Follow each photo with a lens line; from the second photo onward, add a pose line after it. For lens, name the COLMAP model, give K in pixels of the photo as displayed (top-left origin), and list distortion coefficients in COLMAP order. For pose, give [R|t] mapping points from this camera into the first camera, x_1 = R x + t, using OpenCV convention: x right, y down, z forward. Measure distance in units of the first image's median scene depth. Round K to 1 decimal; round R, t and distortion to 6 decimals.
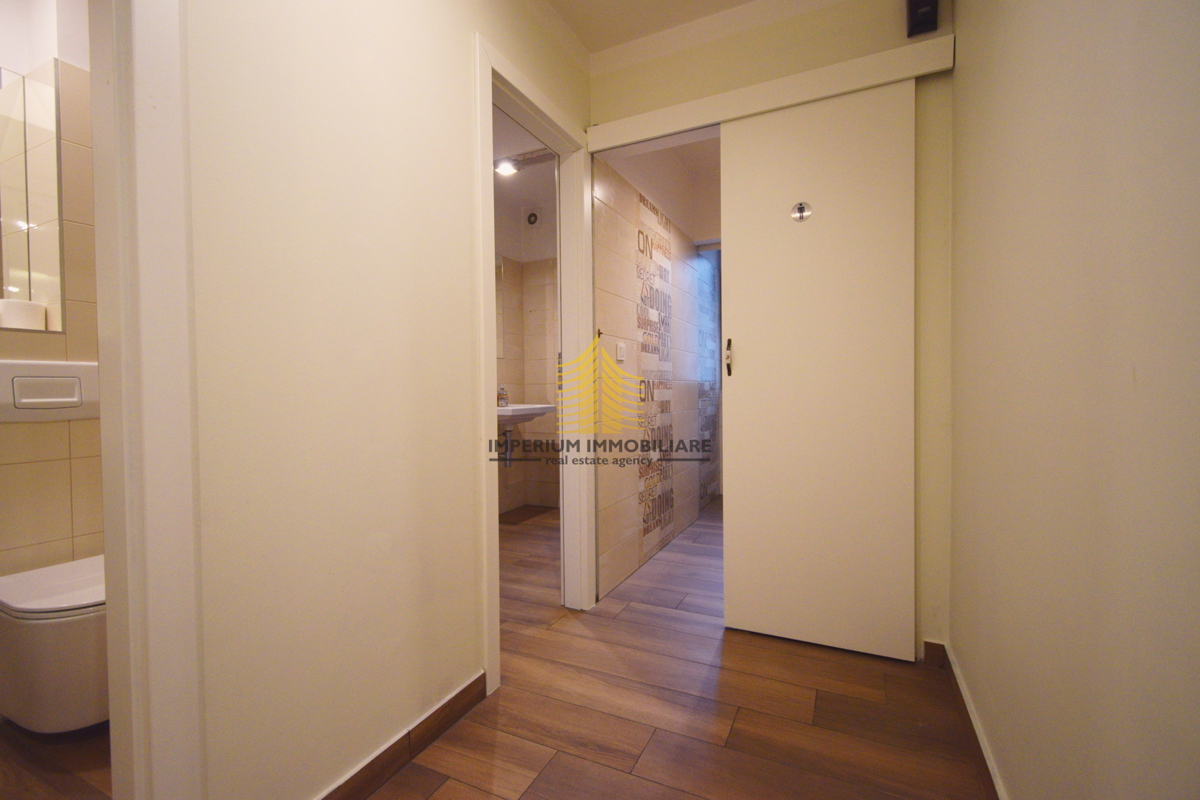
lens RADIAL K [[522.4, 0, 601.0], [0, 522.4, 396.7], [0, 0, 1]] dist [0.001307, 0.000143]
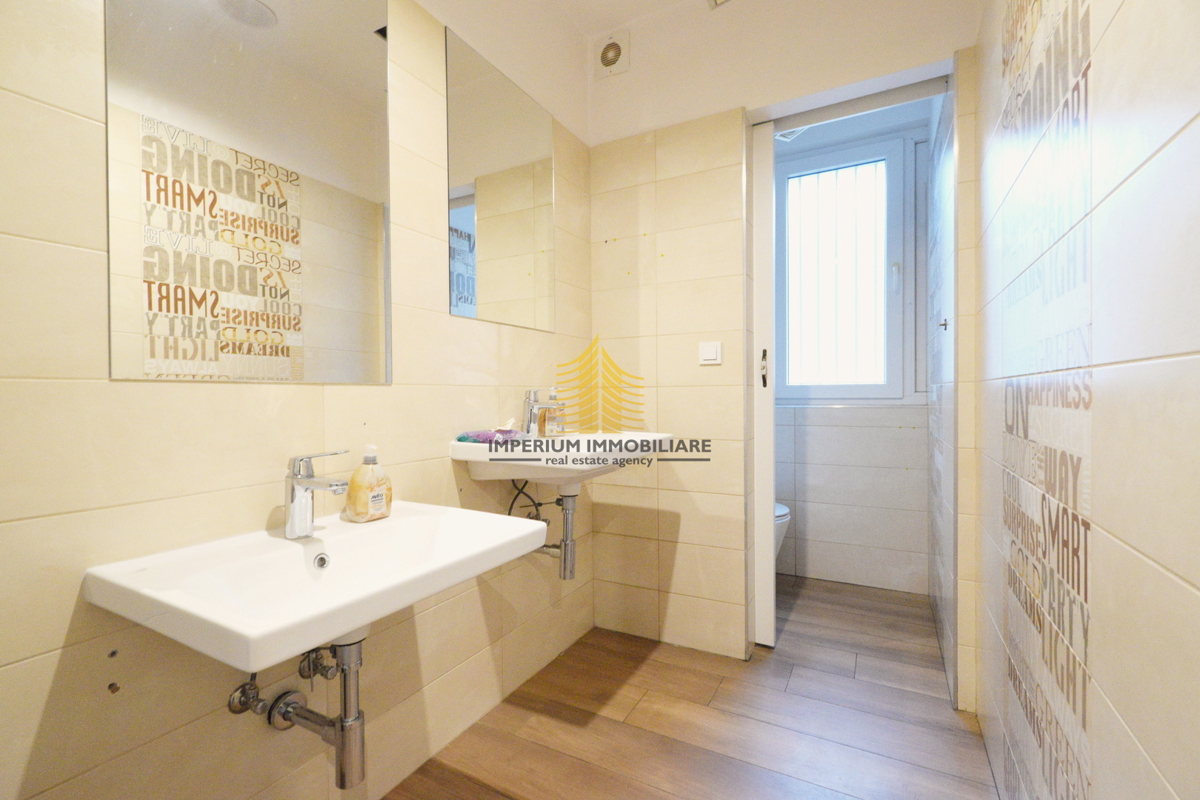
lens RADIAL K [[522.4, 0, 597.8], [0, 522.4, 399.6], [0, 0, 1]] dist [0.001307, 0.000143]
pose [[0.998253, 0.001481, -0.059064, -0.113920], [-0.002490, 0.999852, -0.017010, -0.004956], [0.059030, 0.017127, 0.998109, 0.510264]]
